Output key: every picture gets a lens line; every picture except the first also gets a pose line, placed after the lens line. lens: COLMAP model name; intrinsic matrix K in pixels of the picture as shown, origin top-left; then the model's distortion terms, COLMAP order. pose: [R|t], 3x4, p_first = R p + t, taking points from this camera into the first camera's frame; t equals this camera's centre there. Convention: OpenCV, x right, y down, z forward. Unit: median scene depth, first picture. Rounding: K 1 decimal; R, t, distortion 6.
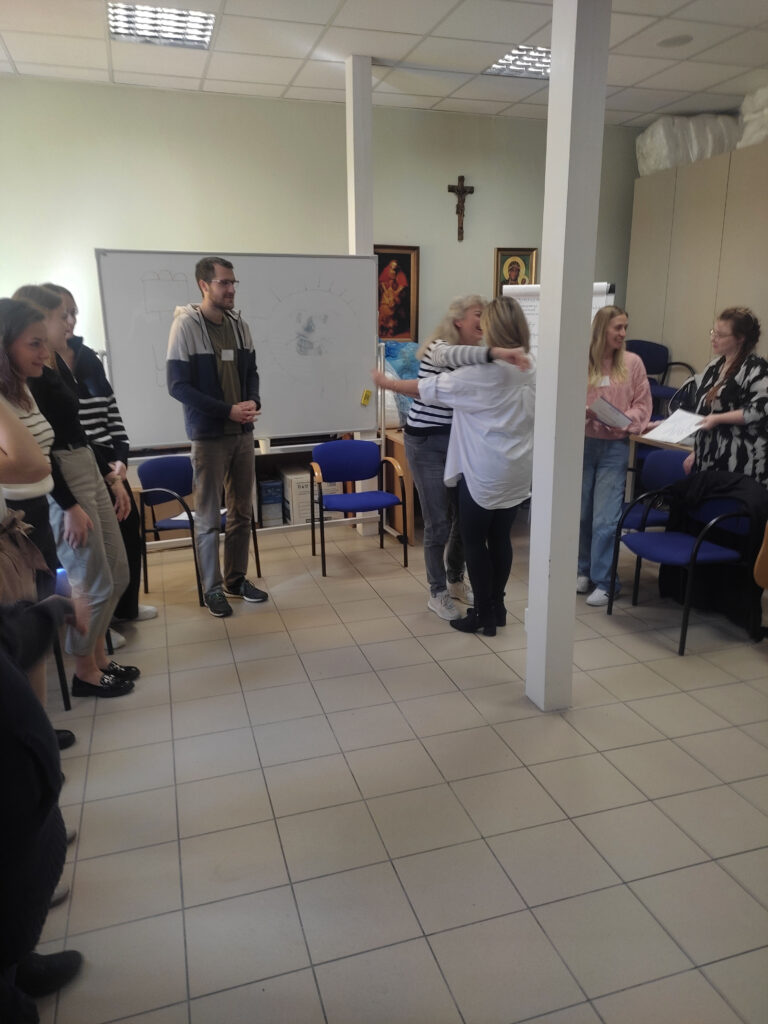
lens RADIAL K [[744.4, 0, 377.7], [0, 744.4, 512.4], [0, 0, 1]] dist [0.055976, -0.006321]
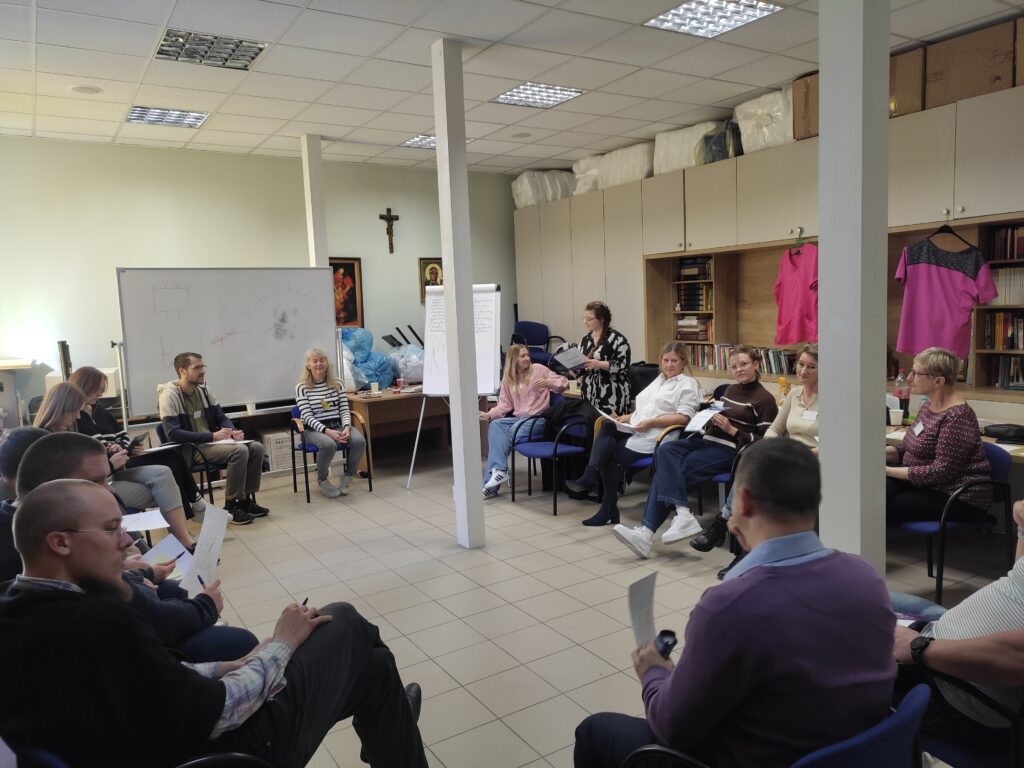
lens RADIAL K [[744.4, 0, 511.7], [0, 744.4, 386.7], [0, 0, 1]] dist [0.055976, -0.006321]
pose [[0.964880, -0.056032, 0.256646, -0.041295], [0.093357, 0.986350, -0.135638, 0.078491], [-0.245543, 0.154834, 0.956940, -0.311947]]
